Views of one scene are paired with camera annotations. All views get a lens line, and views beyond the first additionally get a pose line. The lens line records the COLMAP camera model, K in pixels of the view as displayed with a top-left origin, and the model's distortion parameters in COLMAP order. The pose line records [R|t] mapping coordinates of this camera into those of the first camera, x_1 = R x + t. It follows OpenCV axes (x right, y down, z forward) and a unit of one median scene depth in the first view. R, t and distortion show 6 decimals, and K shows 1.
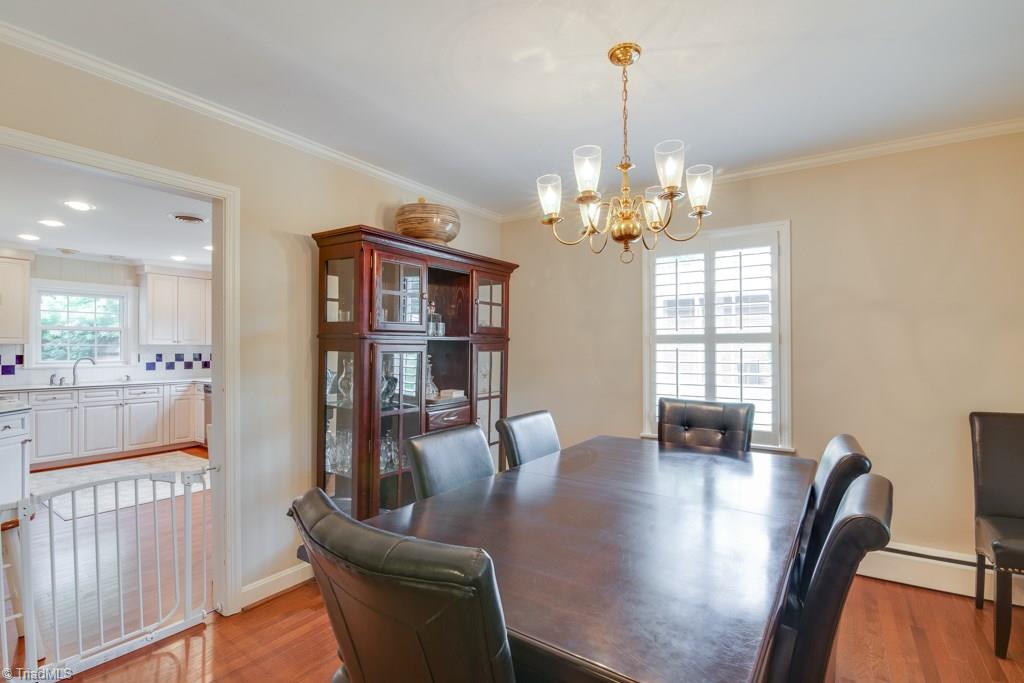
lens RADIAL K [[472.4, 0, 518.5], [0, 472.4, 344.7], [0, 0, 1]] dist [-0.005381, -0.006570]
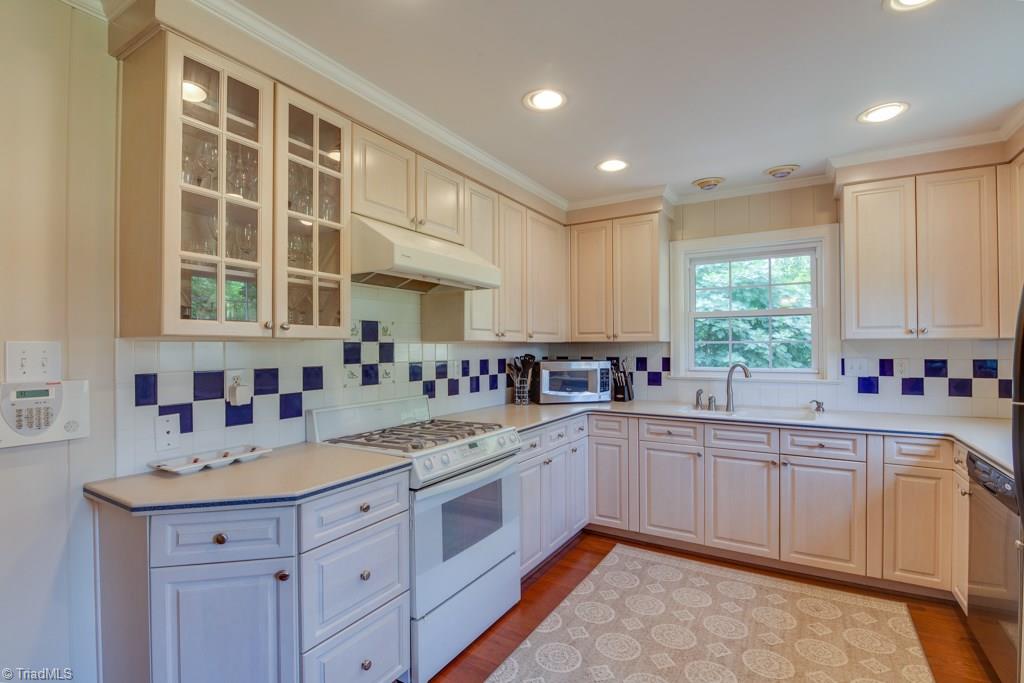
lens RADIAL K [[477.1, 0, 517.4], [0, 477.1, 345.3], [0, 0, 1]] dist [-0.002830, -0.009747]
pose [[0.059876, -0.001474, -0.998205, -0.345620], [0.012609, 0.999920, -0.000720, 0.001918], [0.998126, -0.012544, 0.059890, 0.657857]]
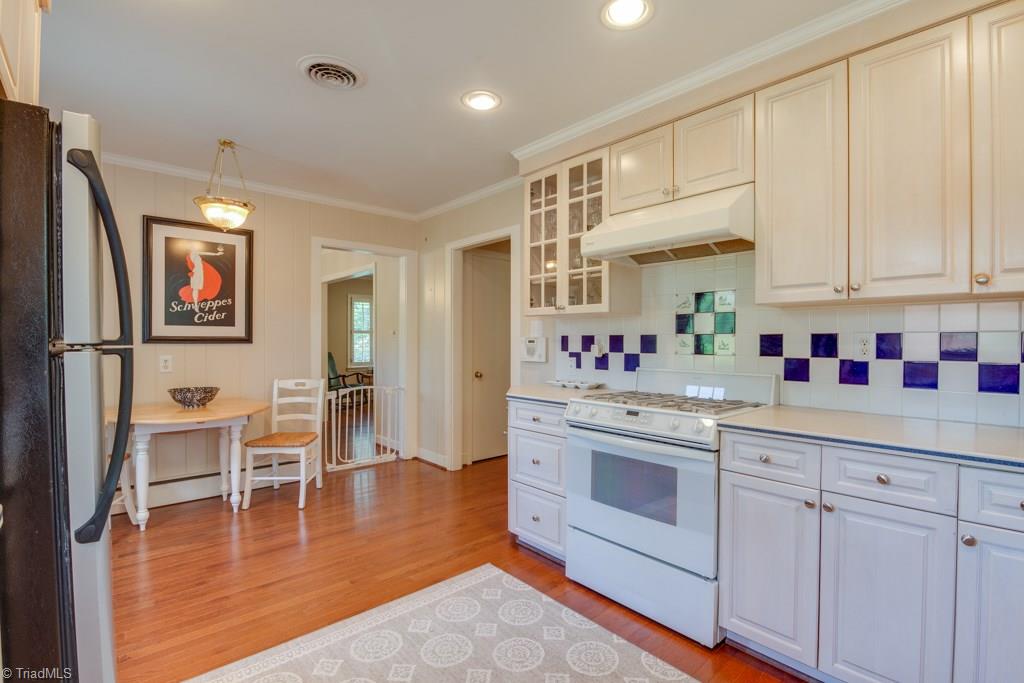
lens RADIAL K [[472.4, 0, 518.5], [0, 472.4, 344.7], [0, 0, 1]] dist [-0.005381, -0.006570]
pose [[-0.972512, -0.002528, 0.232841, -0.707032], [-0.002345, 0.999997, 0.001065, 0.025667], [-0.232843, 0.000490, -0.972514, 1.006199]]
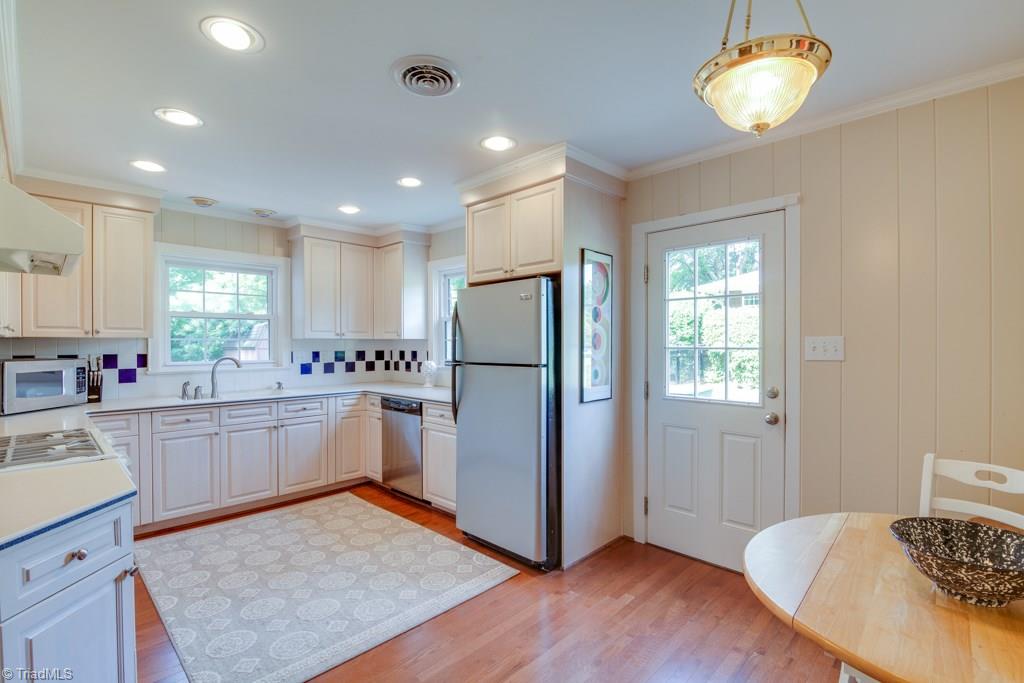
lens RADIAL K [[472.4, 0, 518.5], [0, 472.4, 344.7], [0, 0, 1]] dist [-0.005381, -0.006570]
pose [[0.985287, 0.001257, -0.170905, -0.359967], [0.001092, 0.999906, 0.013651, -0.000299], [0.170906, -0.013637, 0.985193, 0.365337]]
